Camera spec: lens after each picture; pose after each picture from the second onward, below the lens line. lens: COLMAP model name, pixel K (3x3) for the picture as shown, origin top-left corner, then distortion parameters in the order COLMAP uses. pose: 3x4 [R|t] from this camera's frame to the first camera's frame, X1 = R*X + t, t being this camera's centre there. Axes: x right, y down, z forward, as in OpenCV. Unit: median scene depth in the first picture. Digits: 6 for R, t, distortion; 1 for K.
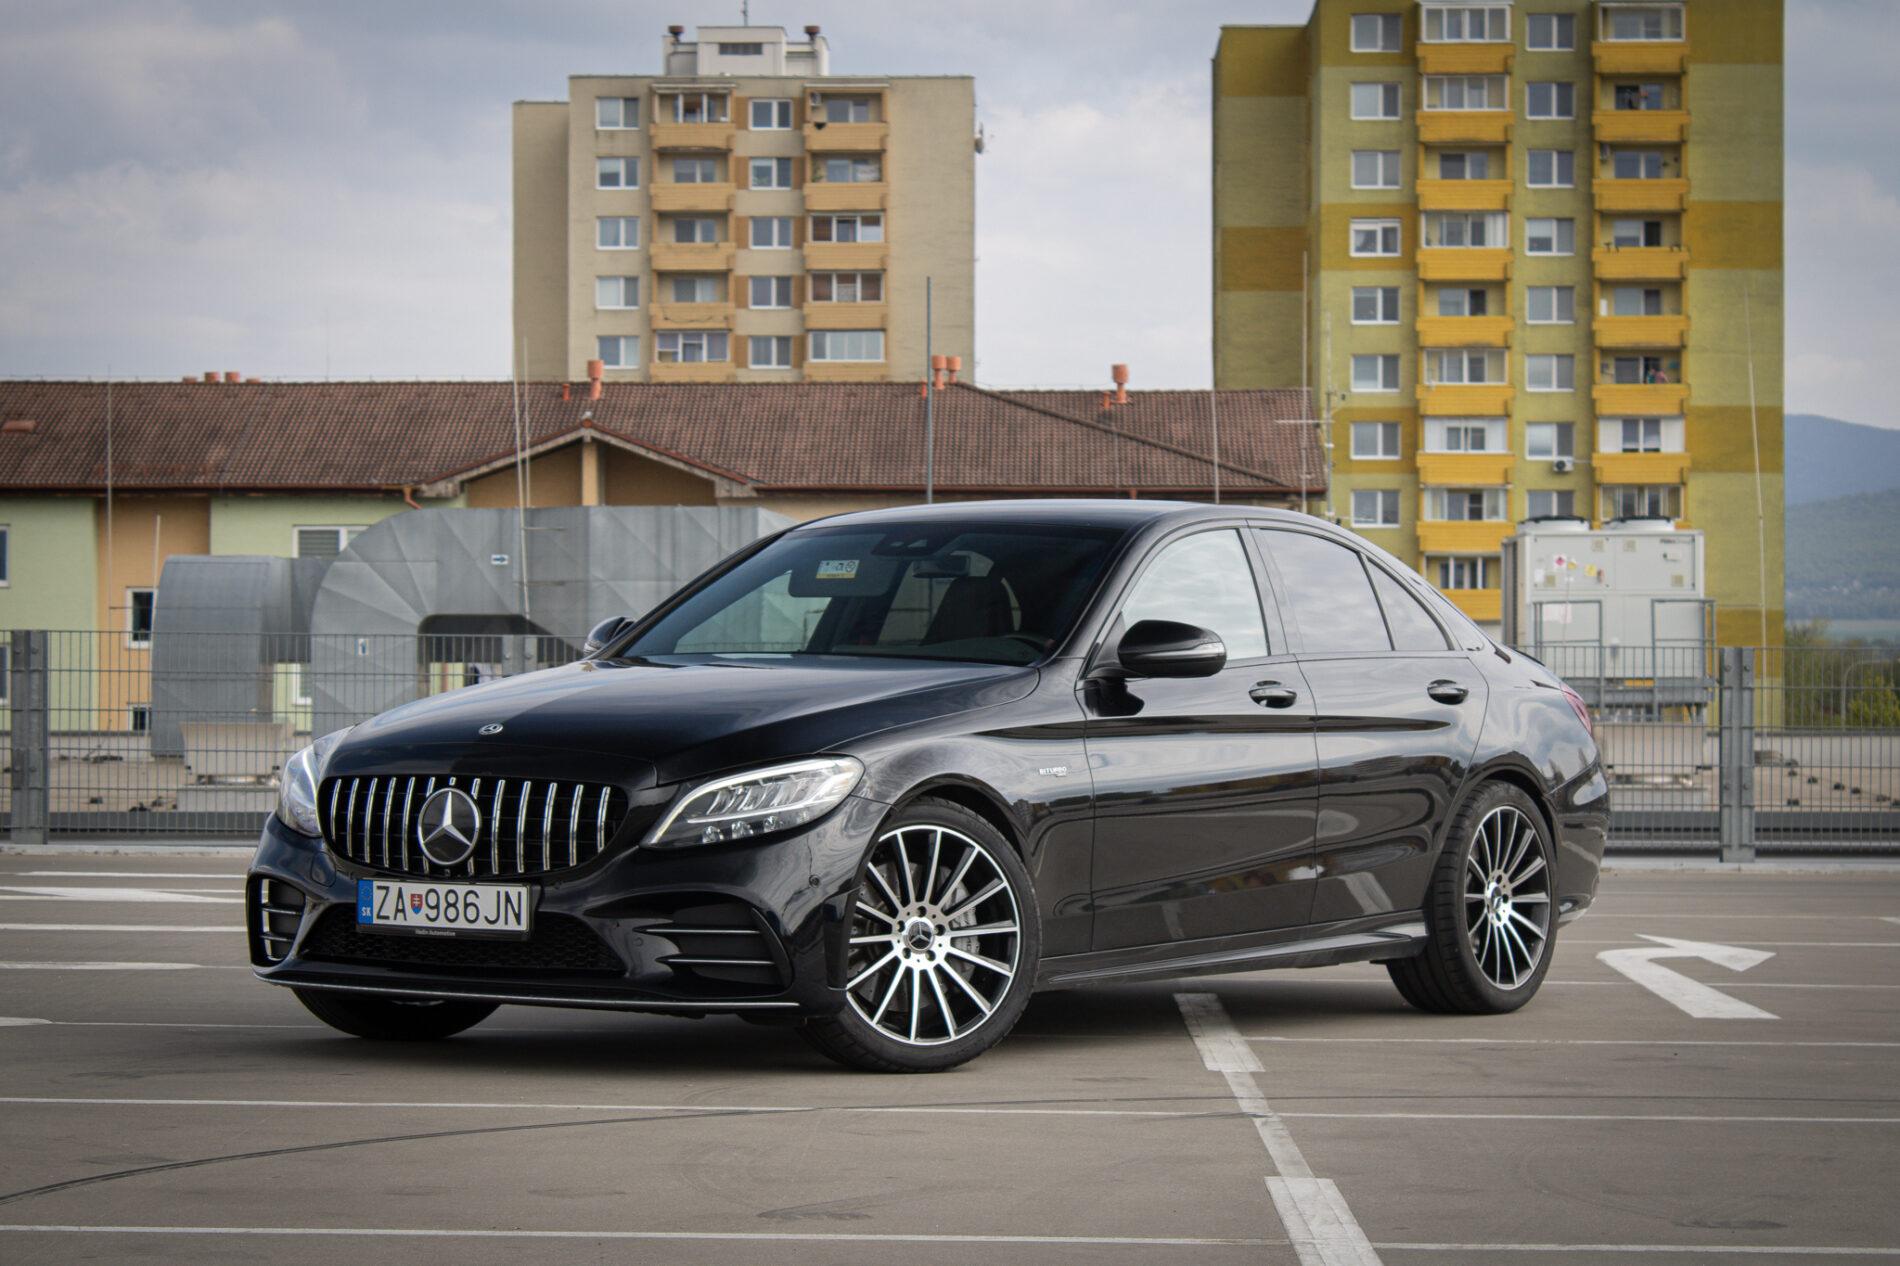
lens RADIAL K [[5524.0, 0, 935.0], [0, 5524.0, 677.2], [0, 0, 1]] dist [0.139948, -0.030012]
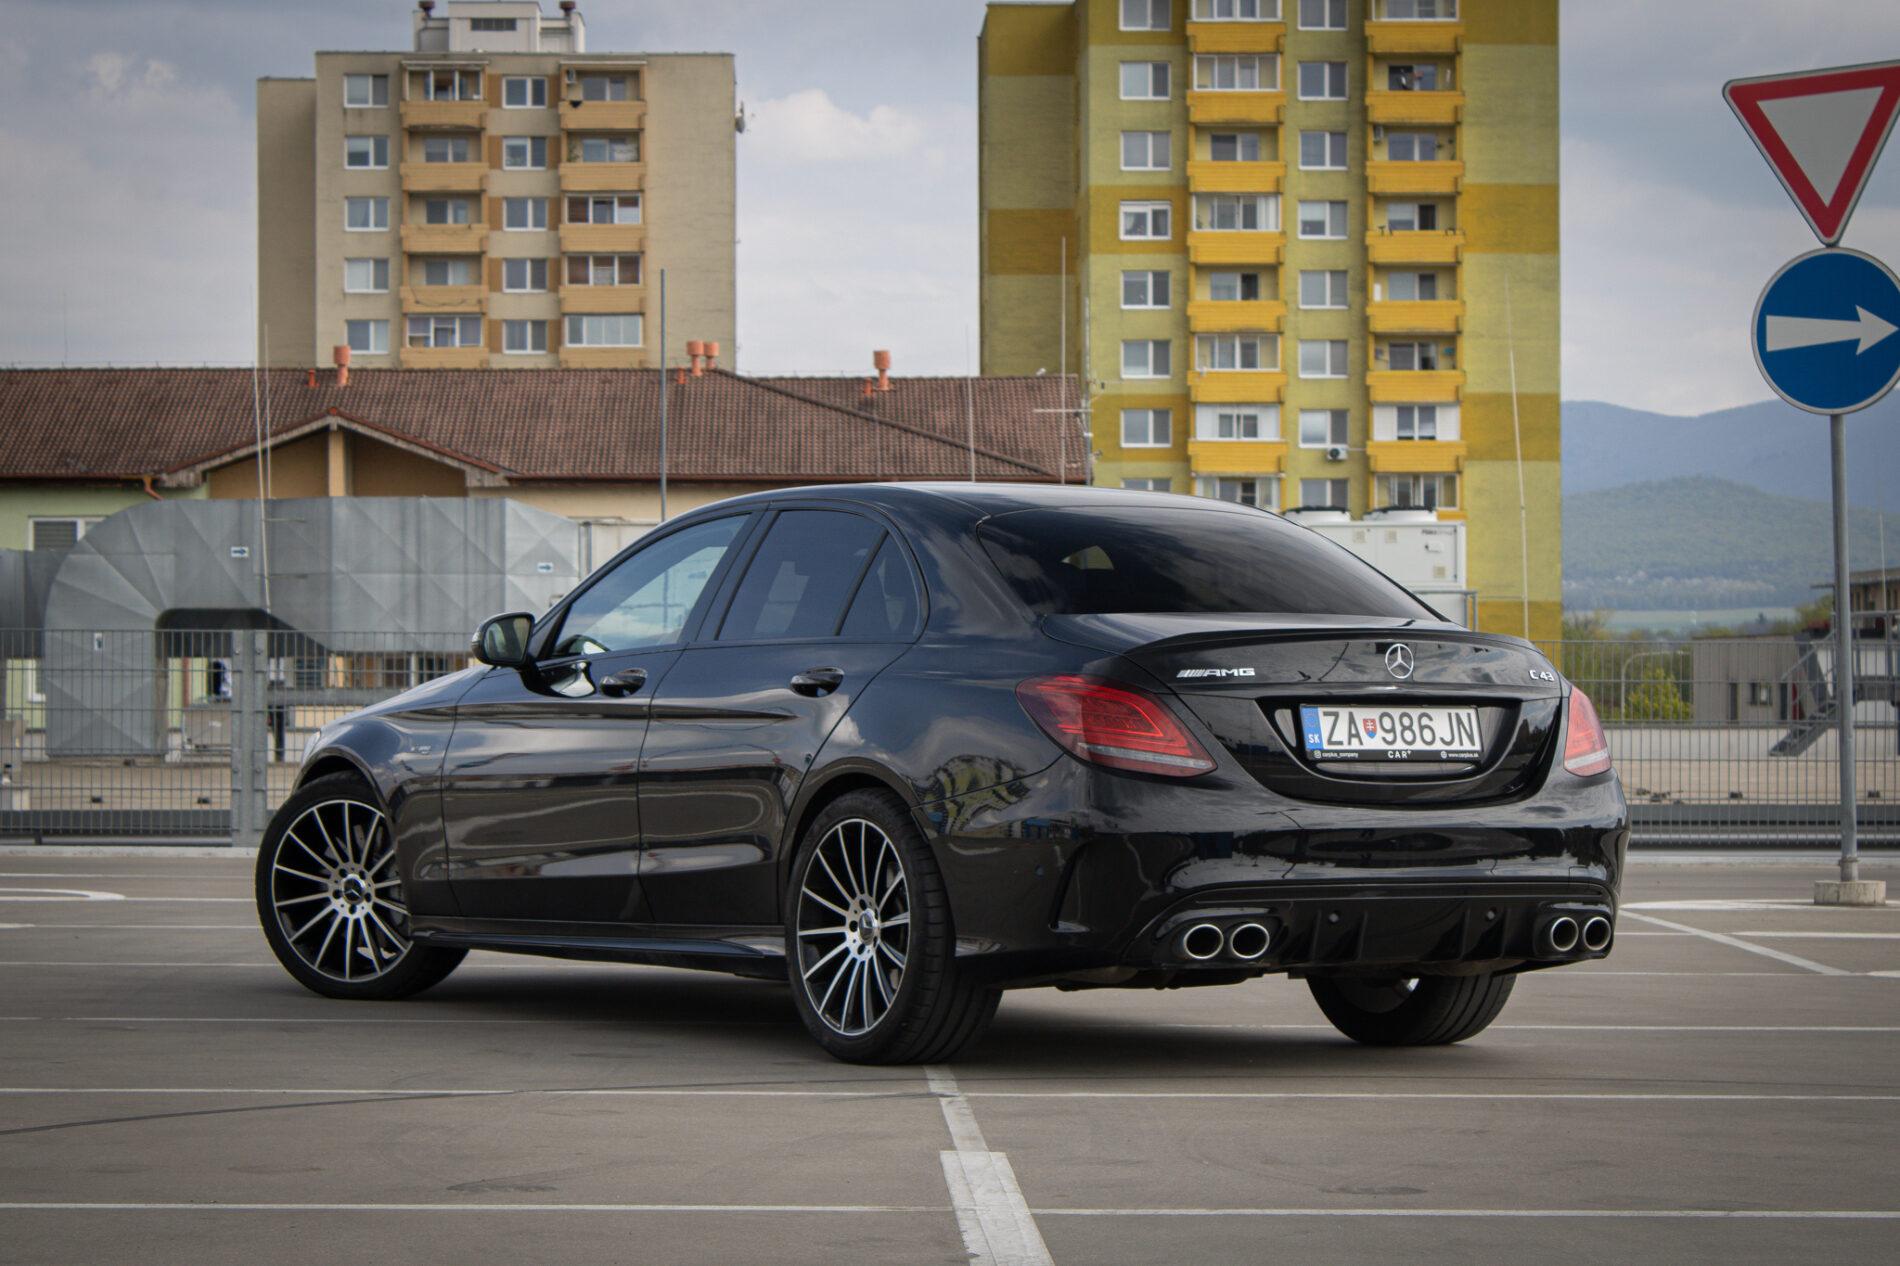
lens RADIAL K [[5808.7, 0, 950.0], [0, 5808.7, 633.0], [0, 0, 1]] dist [0.151603, -0.055388]
pose [[0.999224, -0.001910, 0.039341, 0.004607], [0.002164, 0.999977, -0.006426, -0.000062], [-0.039328, 0.006506, 0.999205, -0.023941]]
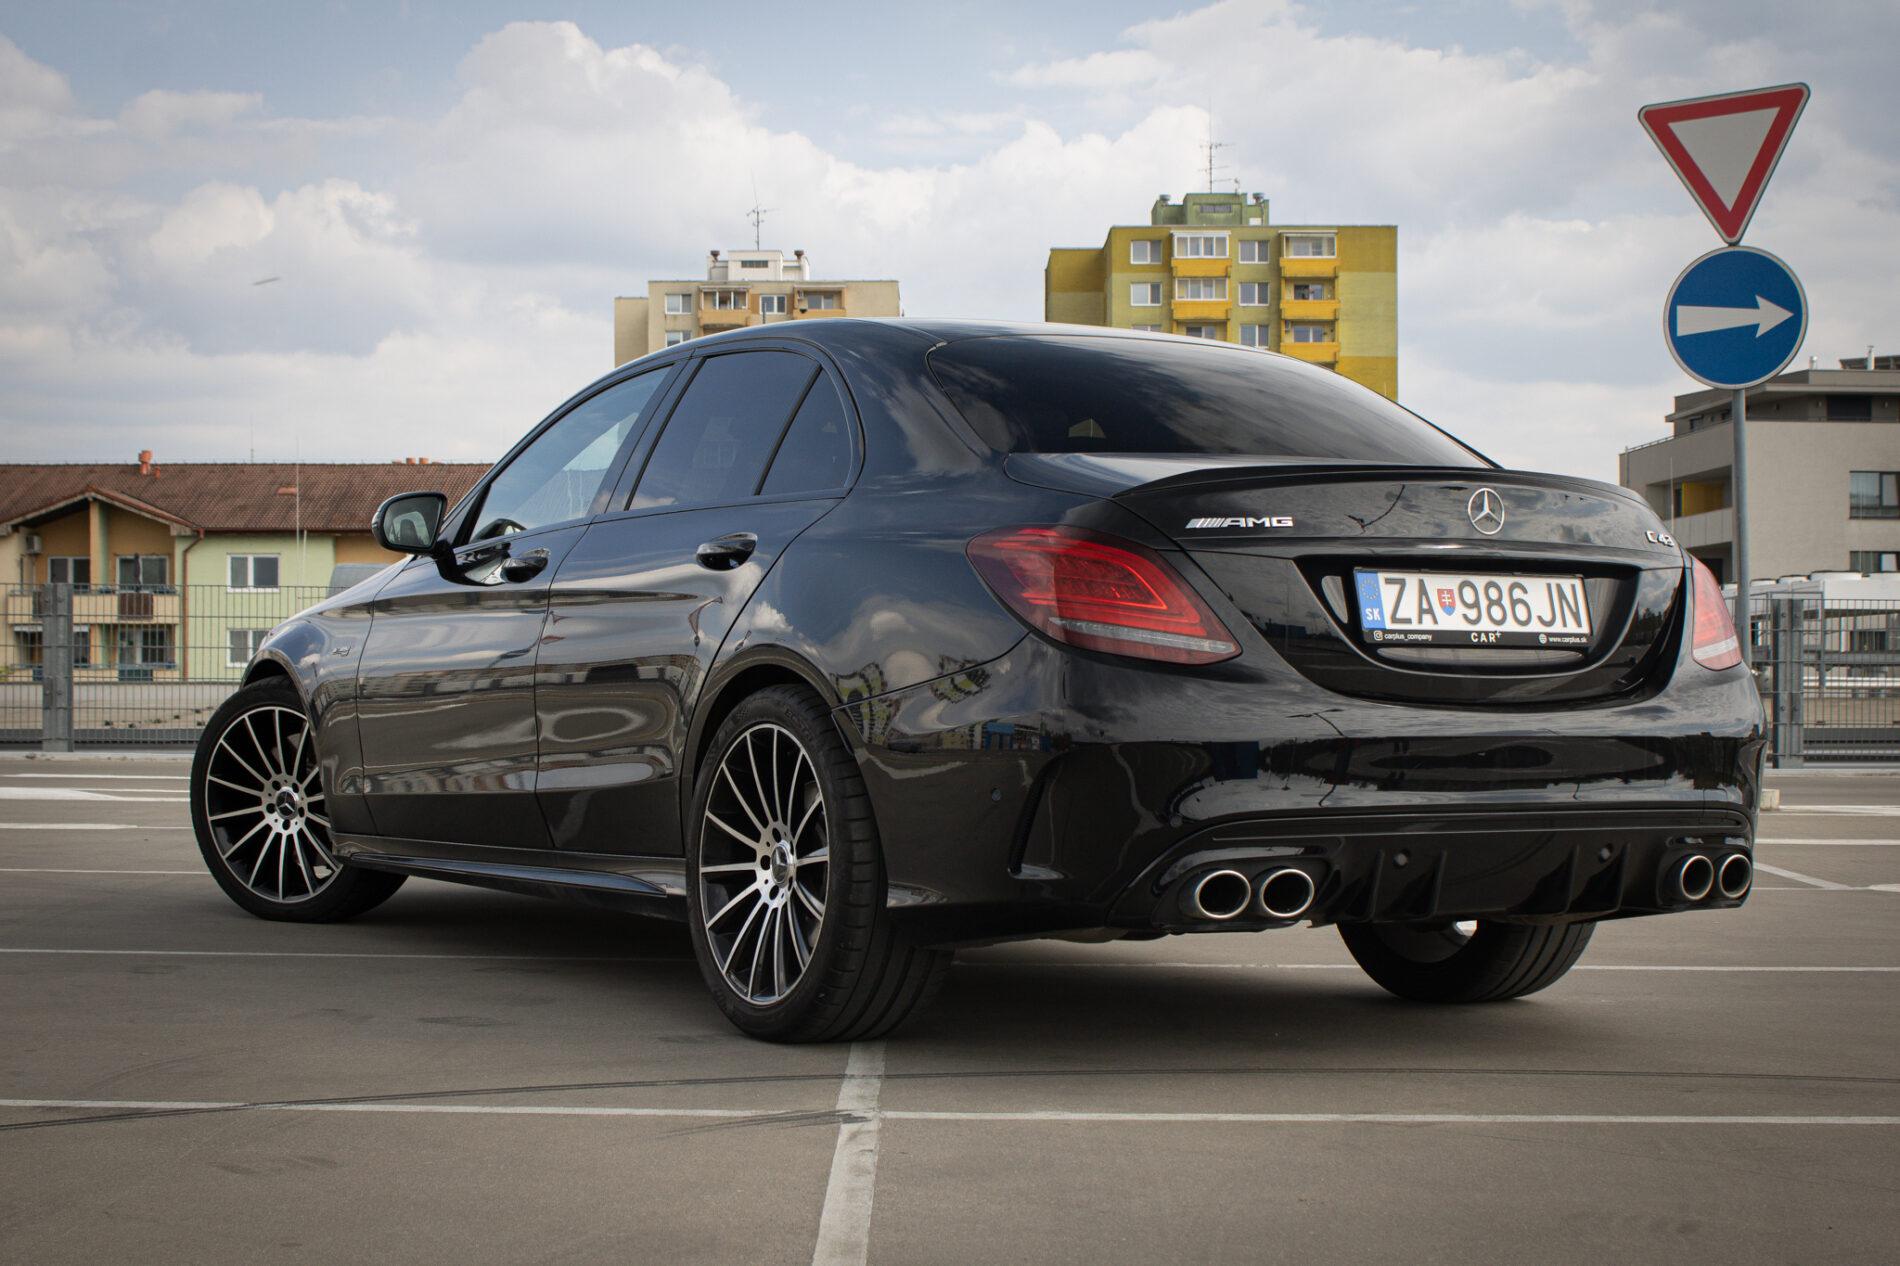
lens RADIAL K [[2780.9, 0, 950.0], [0, 2780.9, 633.0], [0, 0, 1]] dist [-0.034883, -0.015176]
pose [[0.999997, -0.000043, 0.002345, 0.020662], [0.000078, 0.999893, -0.014617, 0.006439], [-0.002344, 0.014617, 0.999890, 0.193424]]
